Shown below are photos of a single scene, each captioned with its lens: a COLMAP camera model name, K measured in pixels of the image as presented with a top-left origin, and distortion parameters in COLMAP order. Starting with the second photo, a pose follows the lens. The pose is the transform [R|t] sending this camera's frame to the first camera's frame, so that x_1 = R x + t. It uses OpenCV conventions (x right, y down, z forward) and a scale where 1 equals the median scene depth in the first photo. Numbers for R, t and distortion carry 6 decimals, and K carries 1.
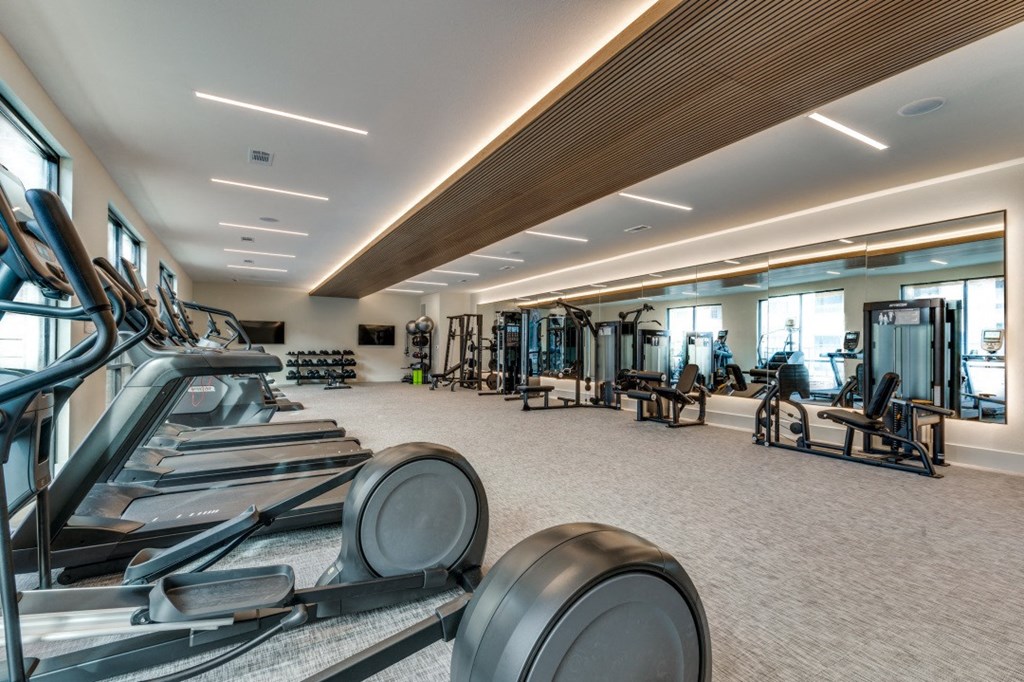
lens RADIAL K [[466.9, 0, 520.6], [0, 466.9, 347.5], [0, 0, 1]] dist [0.019668, -0.002263]
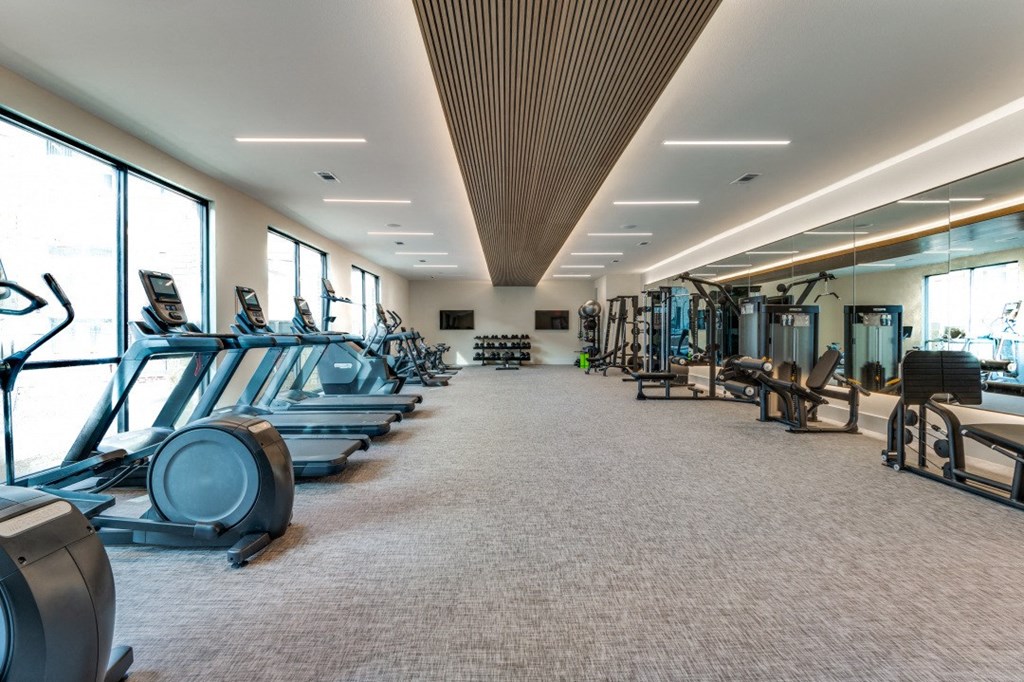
lens RADIAL K [[466.9, 0, 522.6], [0, 466.9, 336.5], [0, 0, 1]] dist [0.019668, -0.002263]
pose [[0.872553, -0.004620, -0.488497, 0.221714], [0.009493, 0.999927, 0.007500, 0.003253], [0.488427, -0.011181, 0.872533, 0.080884]]
